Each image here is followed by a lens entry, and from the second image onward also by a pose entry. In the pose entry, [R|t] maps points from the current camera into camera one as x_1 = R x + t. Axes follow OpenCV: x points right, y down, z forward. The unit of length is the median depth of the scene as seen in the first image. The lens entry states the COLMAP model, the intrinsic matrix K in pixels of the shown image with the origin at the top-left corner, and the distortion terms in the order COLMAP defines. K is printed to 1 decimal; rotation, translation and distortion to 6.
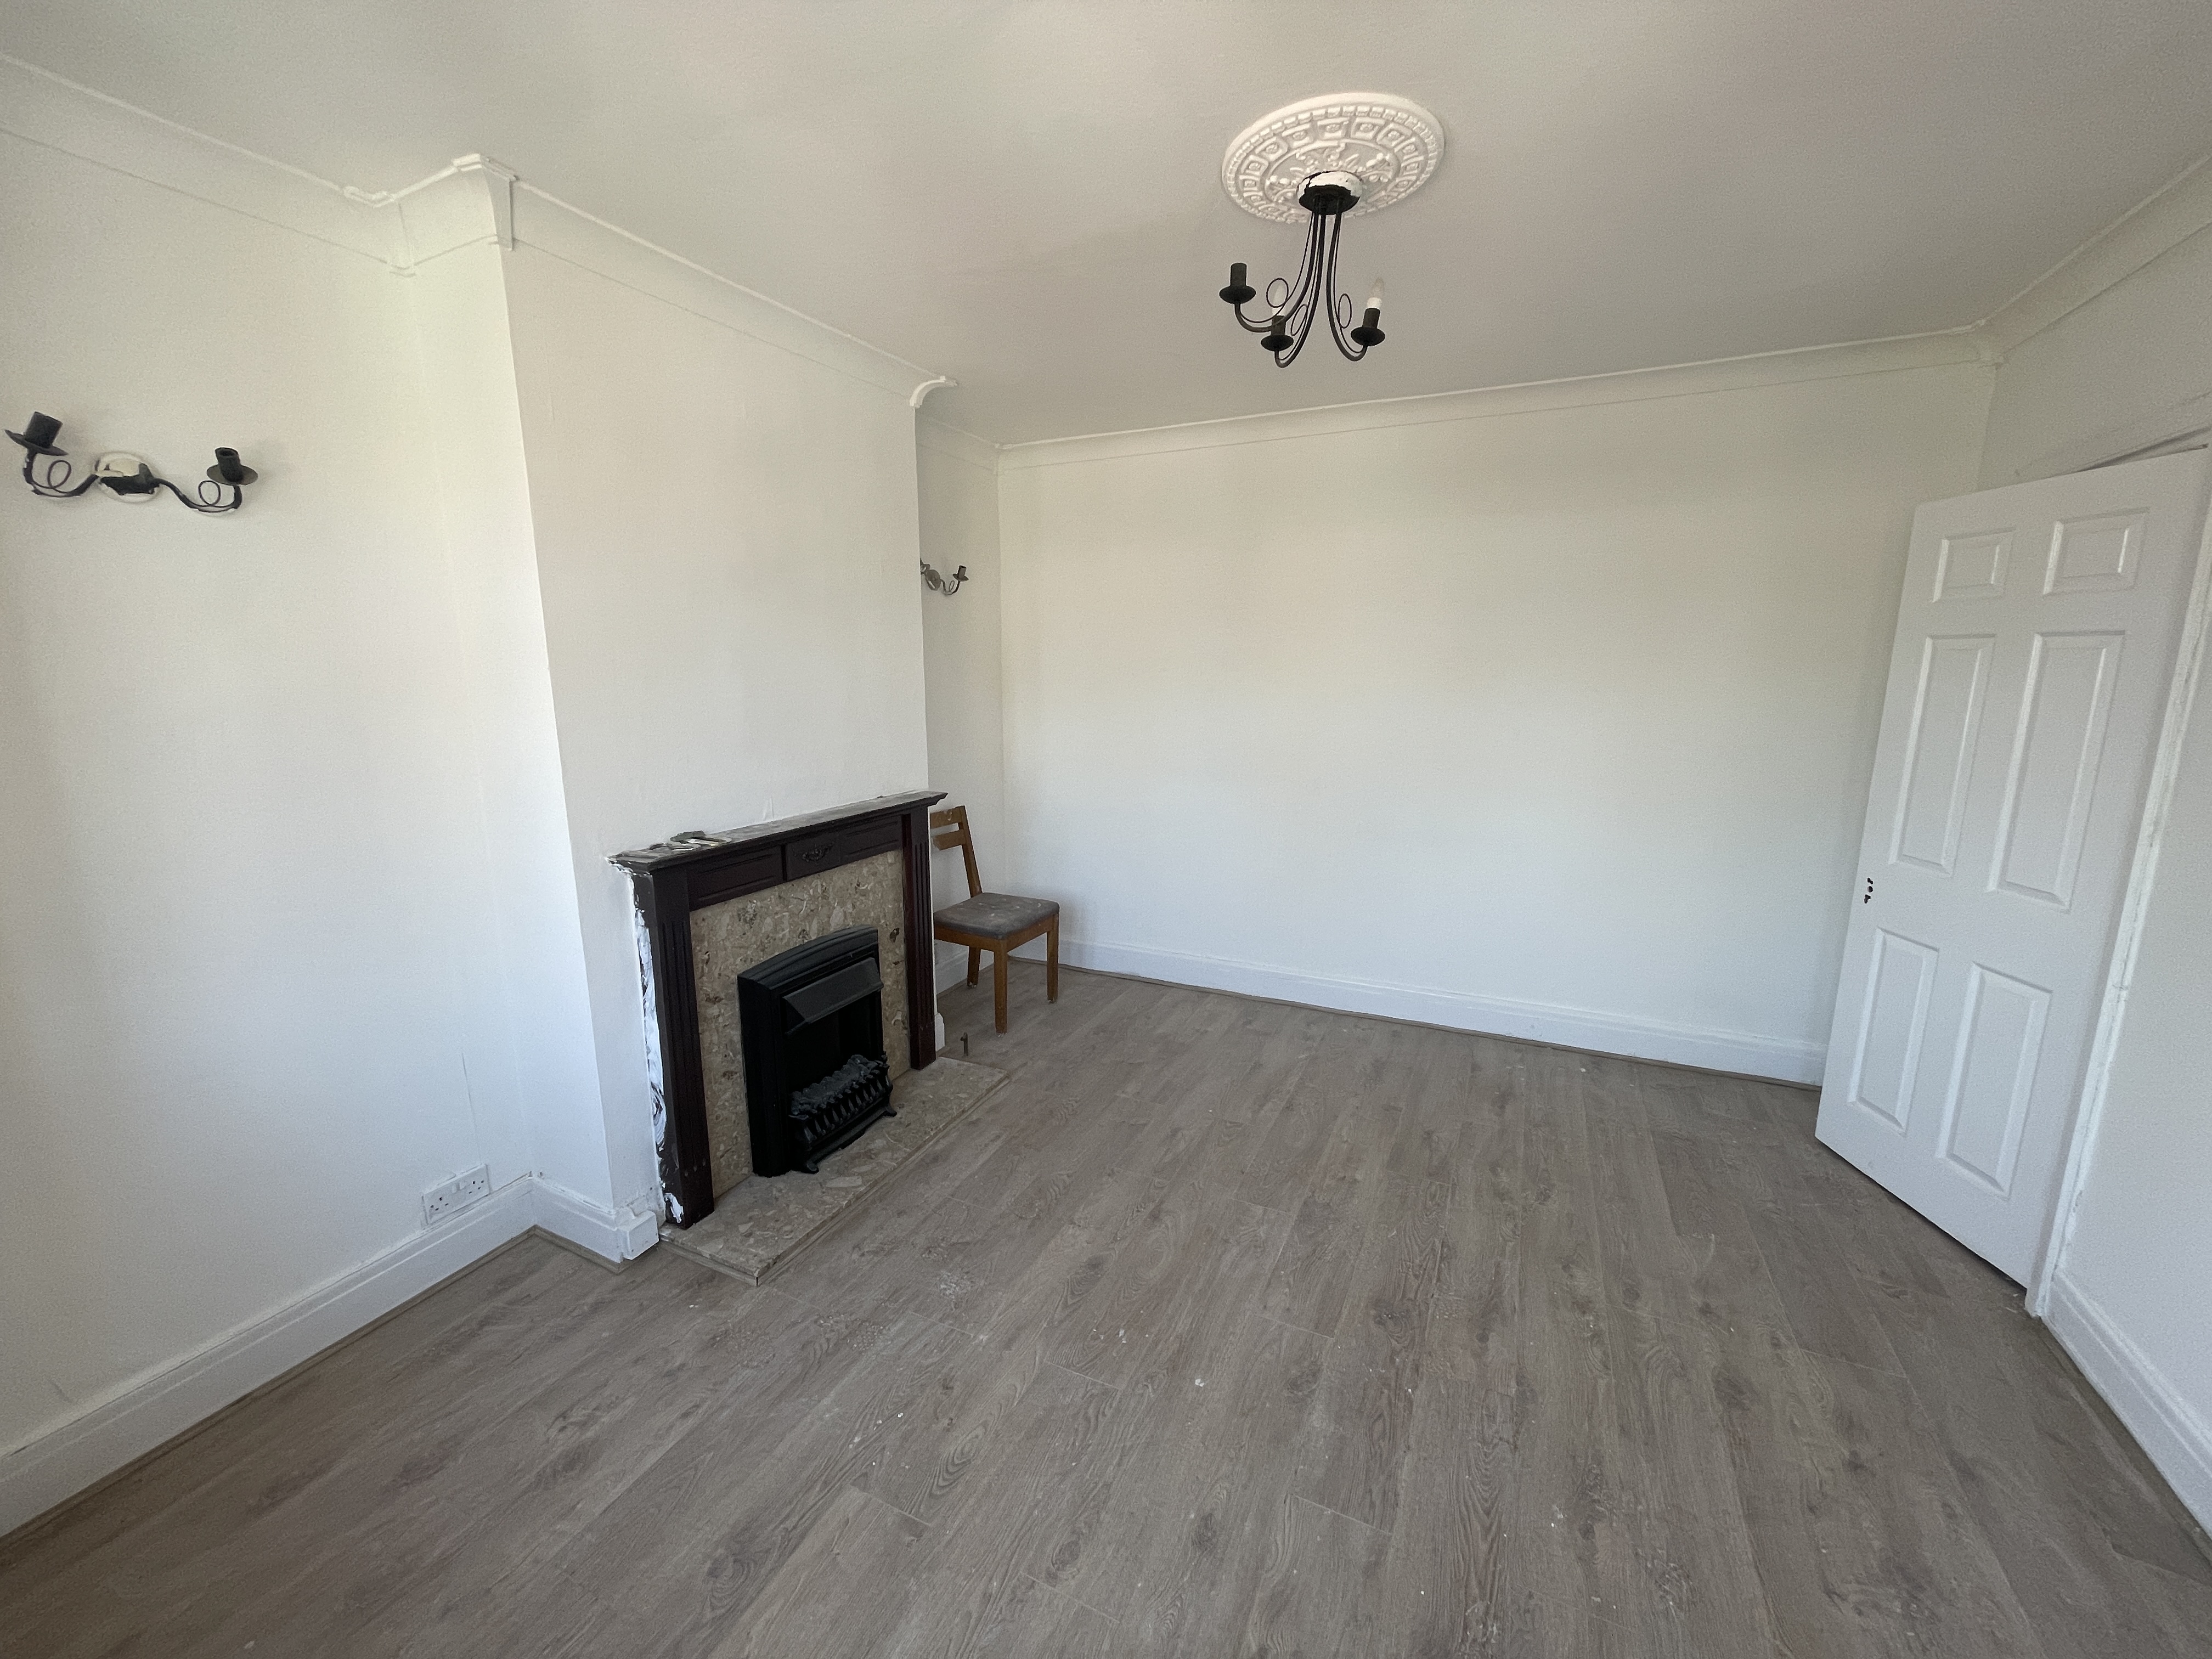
lens RADIAL K [[884.7, 0, 1087.1], [0, 884.7, 826.2], [0, 0, 1]] dist [0.001631, 0.000050]
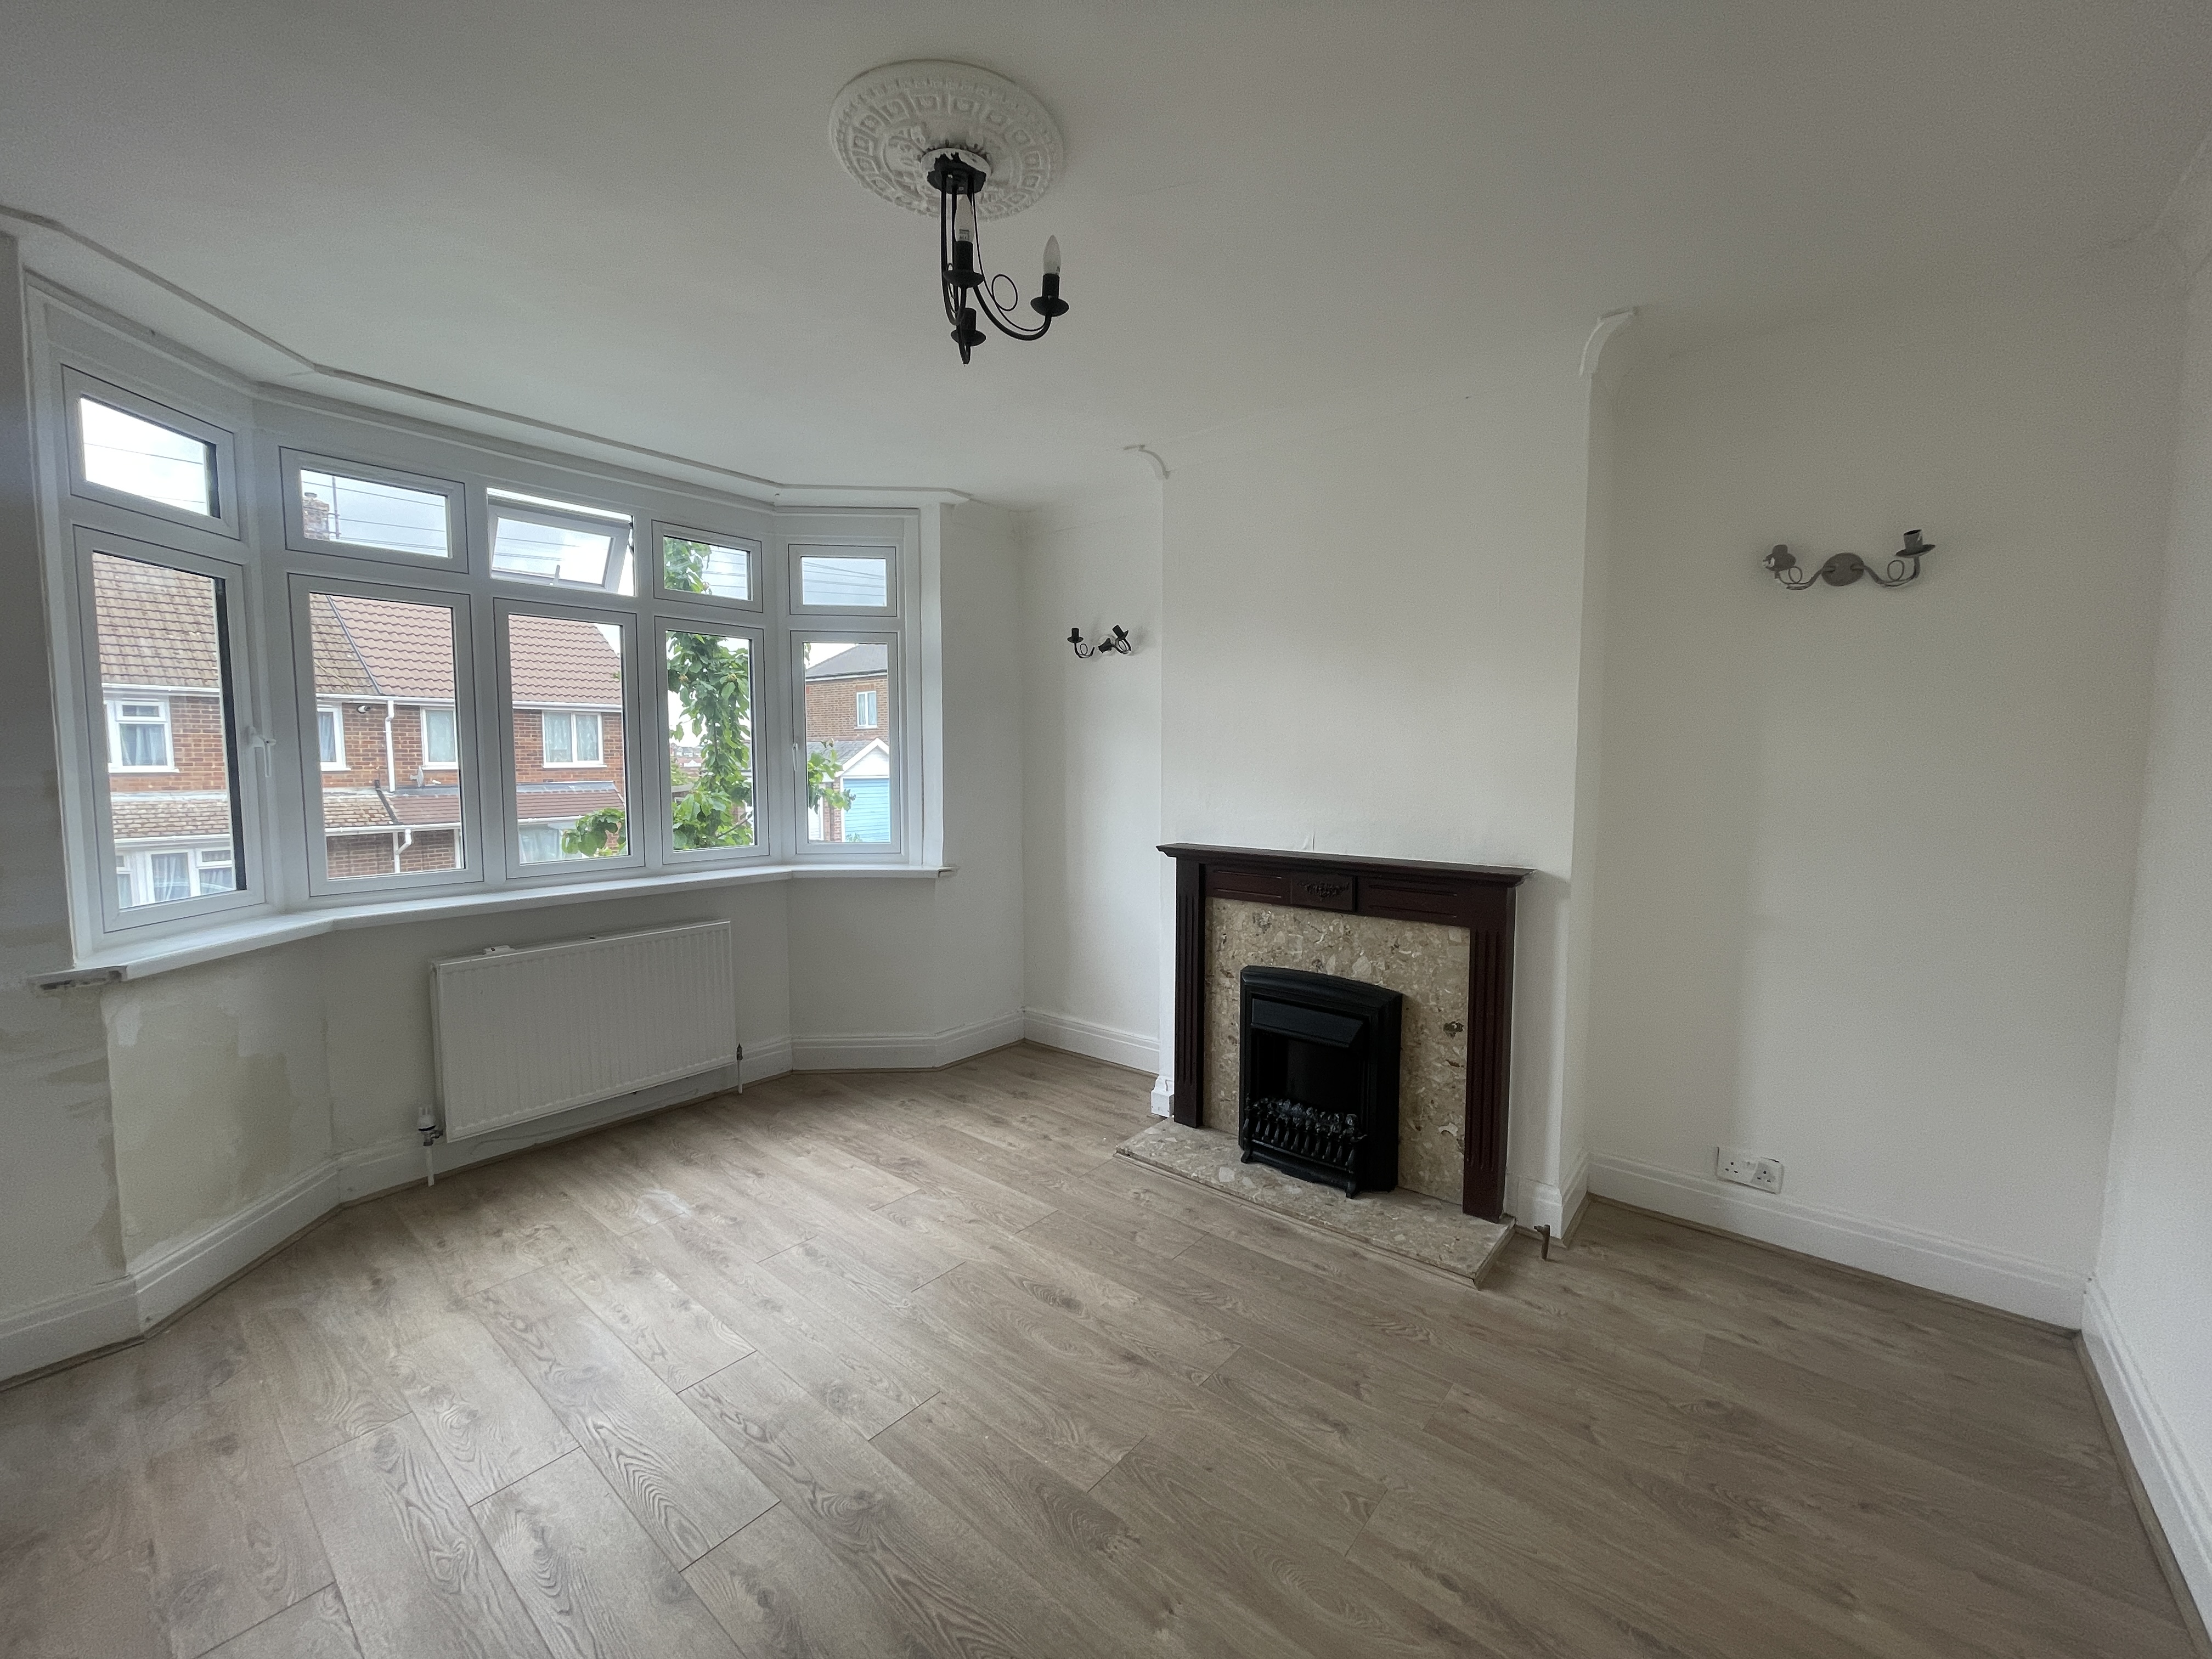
lens RADIAL K [[891.8, 0, 1093.1], [0, 891.8, 823.9], [0, 0, 1]] dist [0.055328, 0.000021]
pose [[-0.228539, 0.085917, -0.969736, 0.789547], [-0.179639, 0.975272, 0.128743, -0.135567], [0.956818, 0.203625, -0.207454, 0.949647]]
